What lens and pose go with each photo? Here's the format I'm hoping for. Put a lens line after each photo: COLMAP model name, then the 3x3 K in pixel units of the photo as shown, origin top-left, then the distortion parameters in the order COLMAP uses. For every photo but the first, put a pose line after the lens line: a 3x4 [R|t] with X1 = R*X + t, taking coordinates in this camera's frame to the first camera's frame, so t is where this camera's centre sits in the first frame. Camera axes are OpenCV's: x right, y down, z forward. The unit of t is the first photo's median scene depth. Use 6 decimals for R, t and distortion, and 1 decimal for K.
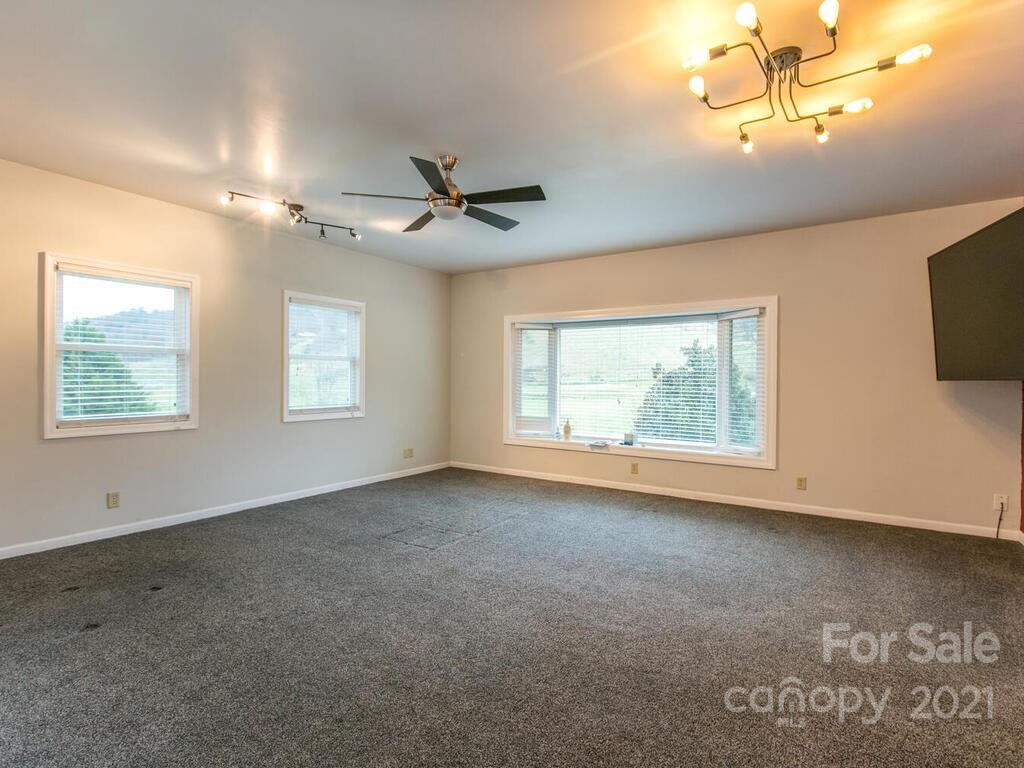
lens RADIAL K [[515.0, 0, 512.0], [0, 515.0, 384.0], [0, 0, 1]] dist [0.002323, 0.000353]
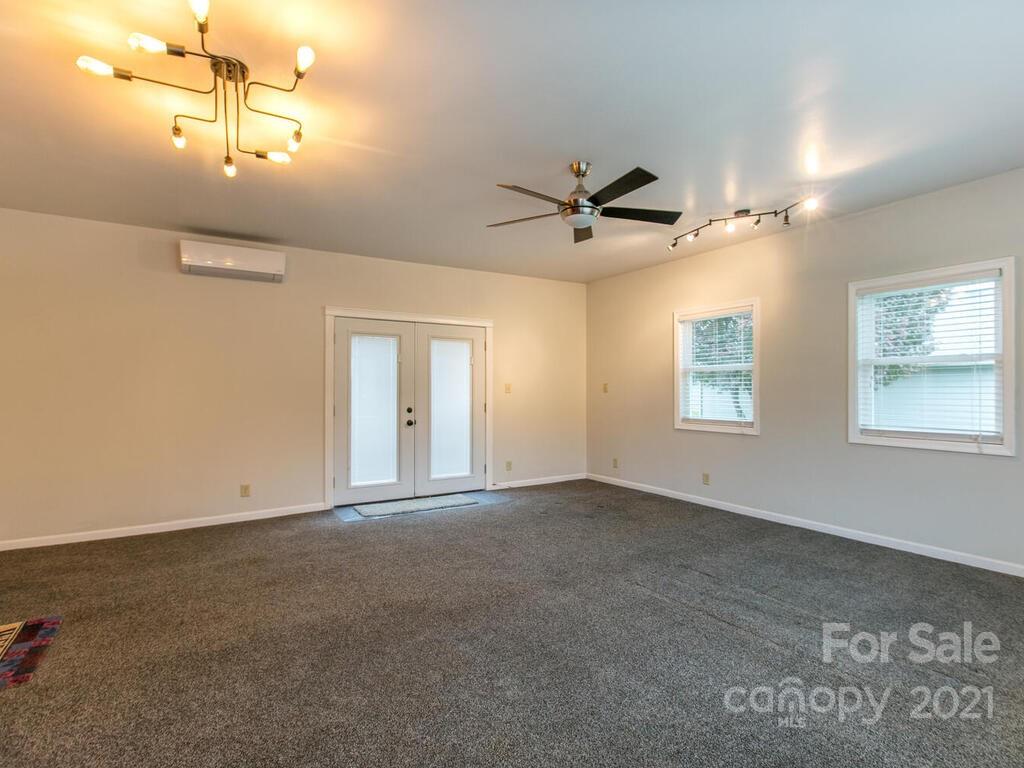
lens RADIAL K [[515.0, 0, 512.0], [0, 515.0, 384.0], [0, 0, 1]] dist [0.002323, 0.000353]
pose [[-0.406280, -0.014593, -0.913632, 0.579368], [-0.009692, 0.999885, -0.011661, -0.005685], [0.913697, 0.004117, -0.406374, 0.908863]]
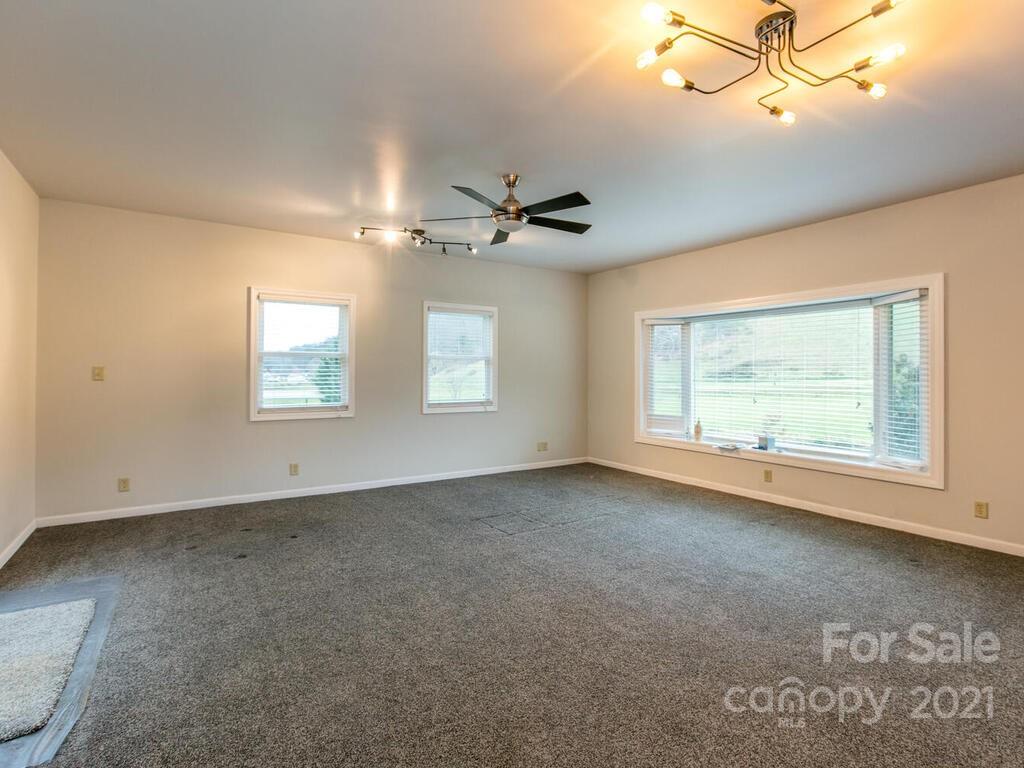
lens RADIAL K [[517.3, 0, 511.2], [0, 517.3, 372.6], [0, 0, 1]] dist [0.001233, 0.000549]
pose [[0.920763, -0.004568, -0.390095, 0.215578], [-0.000467, 0.999918, -0.012811, -0.004944], [0.390121, 0.011978, 0.920686, -0.004948]]
